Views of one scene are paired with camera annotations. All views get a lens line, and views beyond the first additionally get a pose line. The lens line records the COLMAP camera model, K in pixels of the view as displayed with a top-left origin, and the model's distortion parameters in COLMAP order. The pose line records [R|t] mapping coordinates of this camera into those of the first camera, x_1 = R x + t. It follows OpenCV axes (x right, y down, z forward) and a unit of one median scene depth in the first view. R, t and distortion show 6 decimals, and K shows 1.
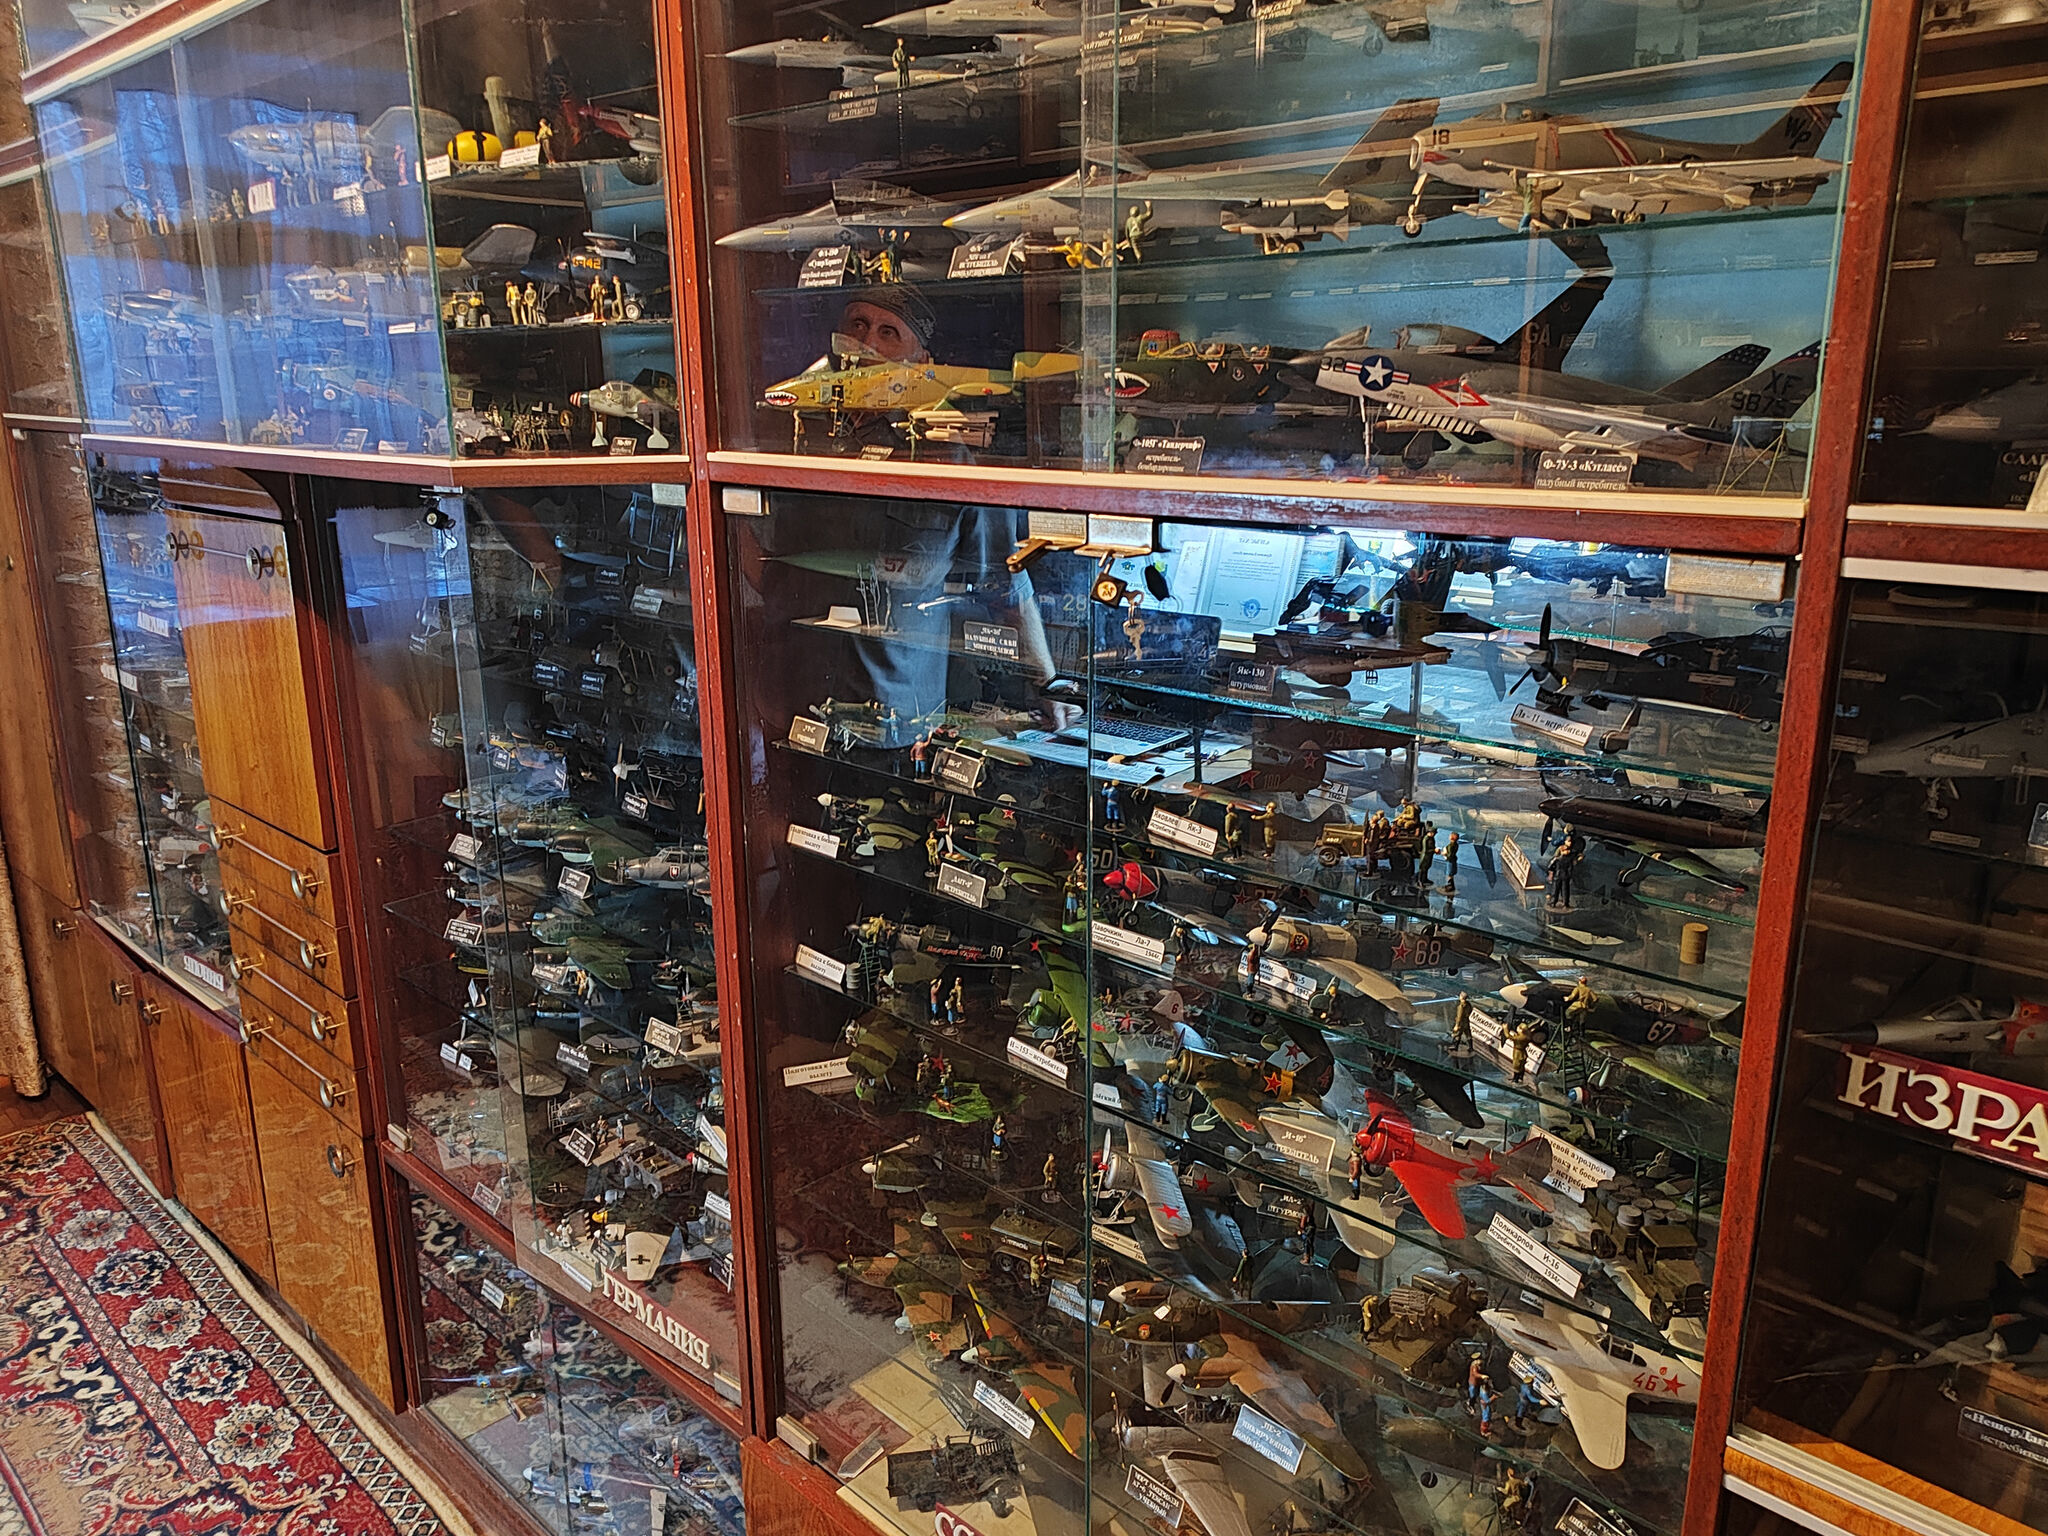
lens RADIAL K [[1496.3, 0, 1035.6], [0, 1496.3, 770.6], [0, 0, 1]] dist [0.005052, -0.000220]
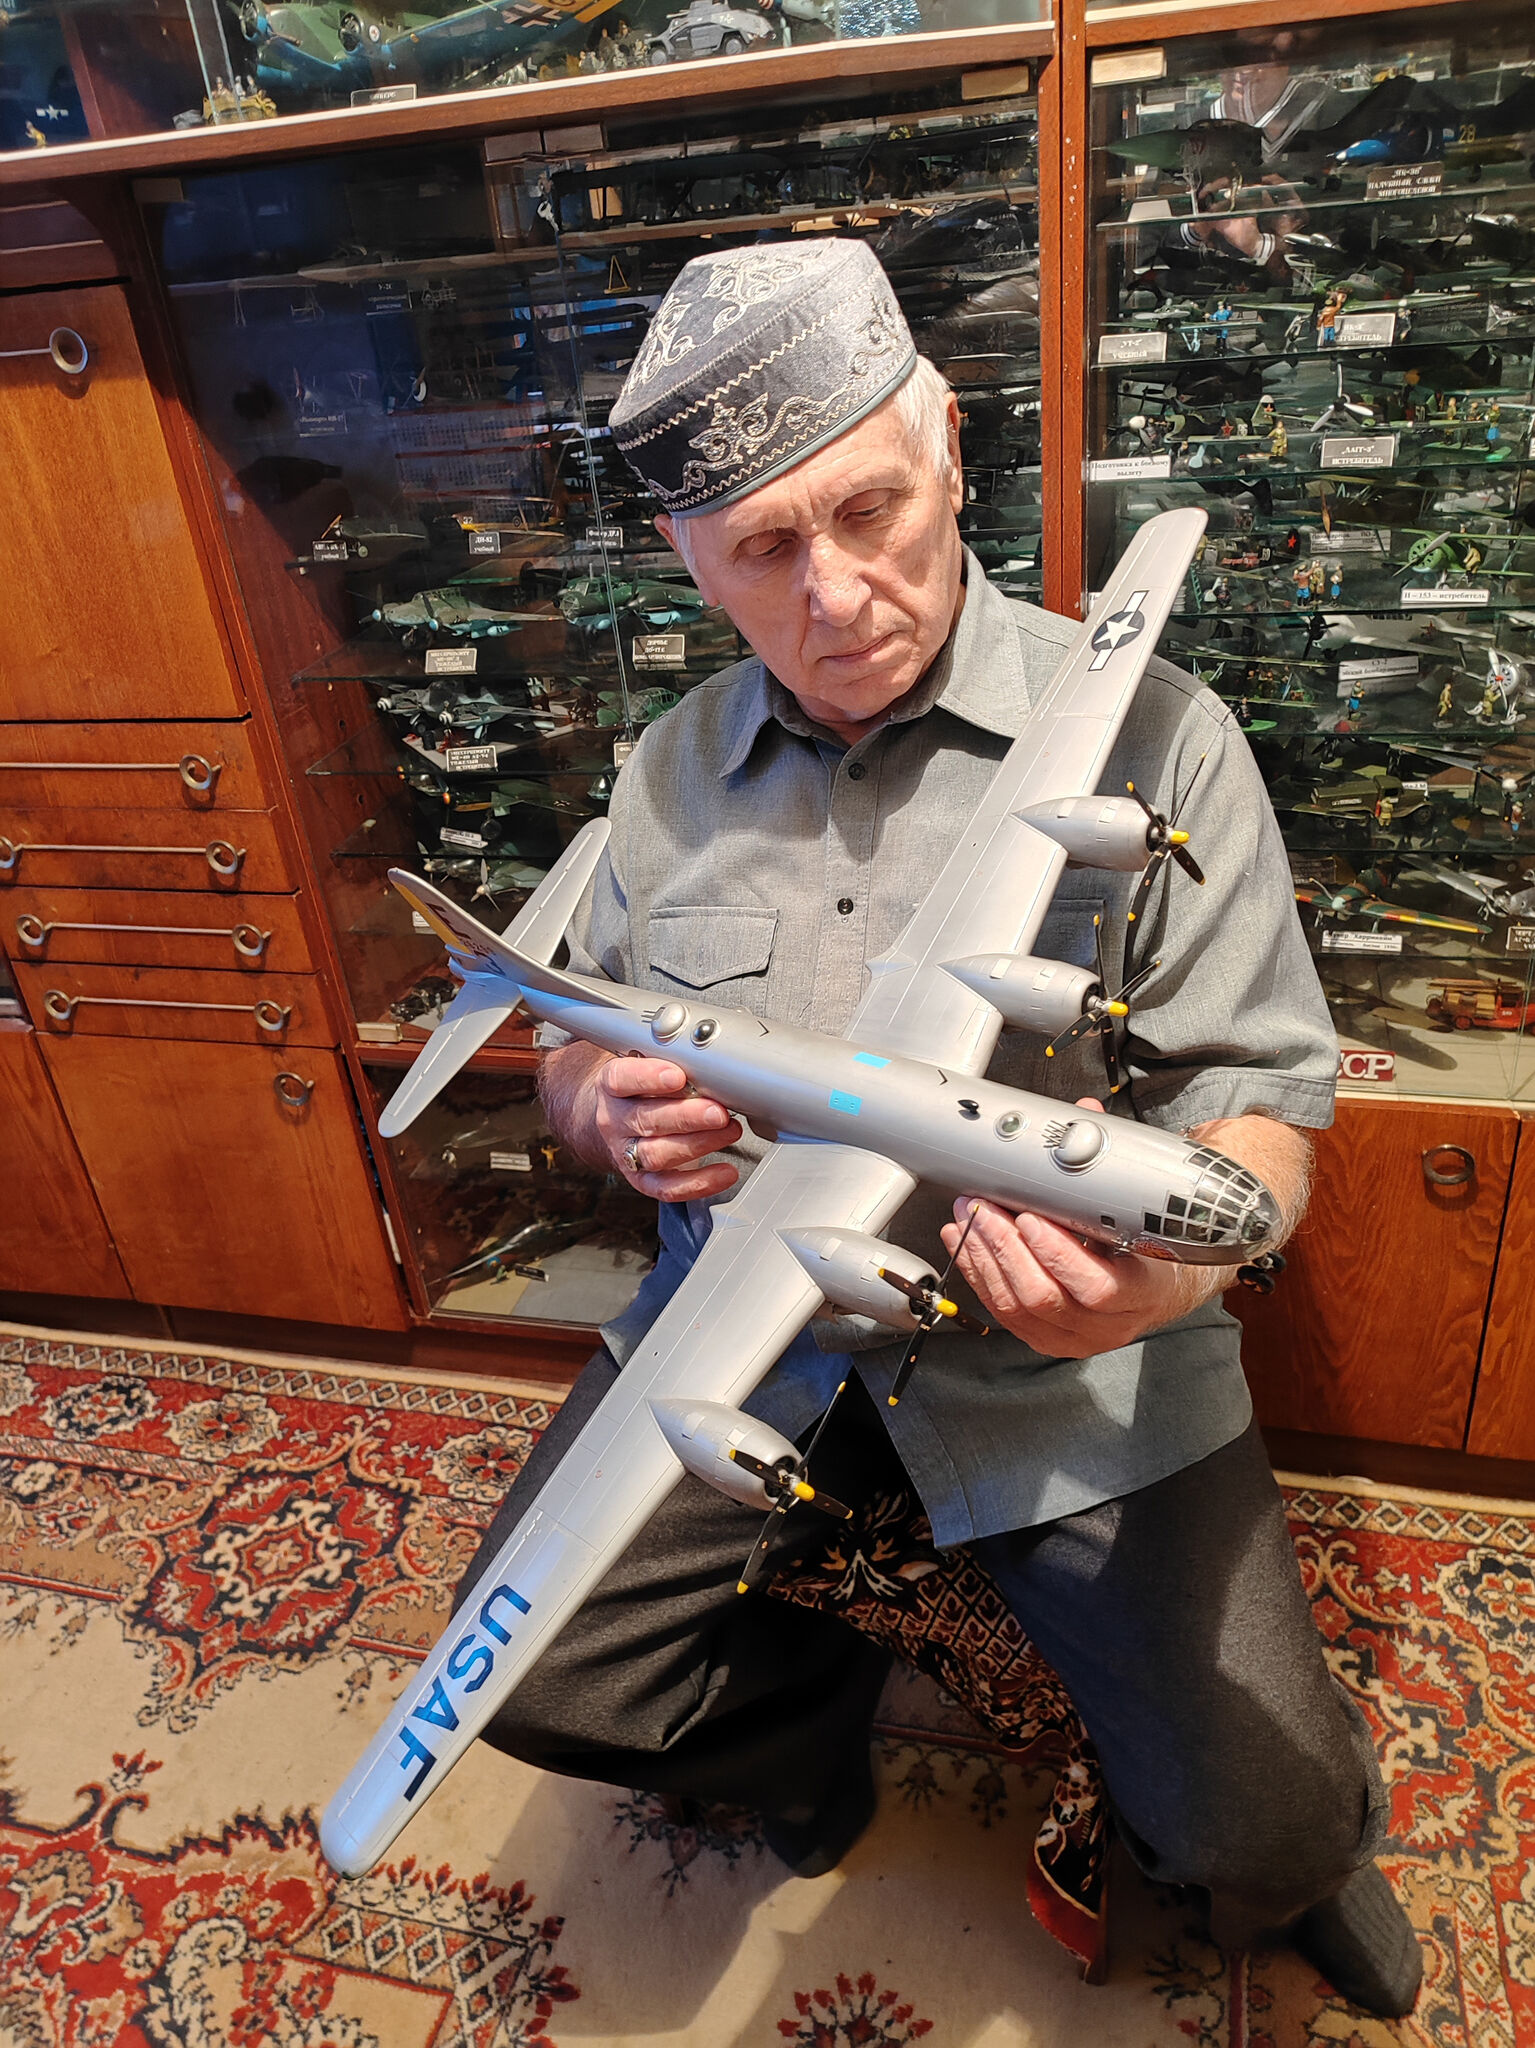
lens RADIAL K [[1496.3, 0, 761.3], [0, 1496.3, 1018.1], [0, 0, 1]] dist [0.005052, -0.000220]
pose [[0.870440, -0.306609, 0.385130, -0.538106], [0.213057, 0.939920, 0.266752, 0.045380], [-0.443780, -0.150137, 0.883469, 0.108047]]
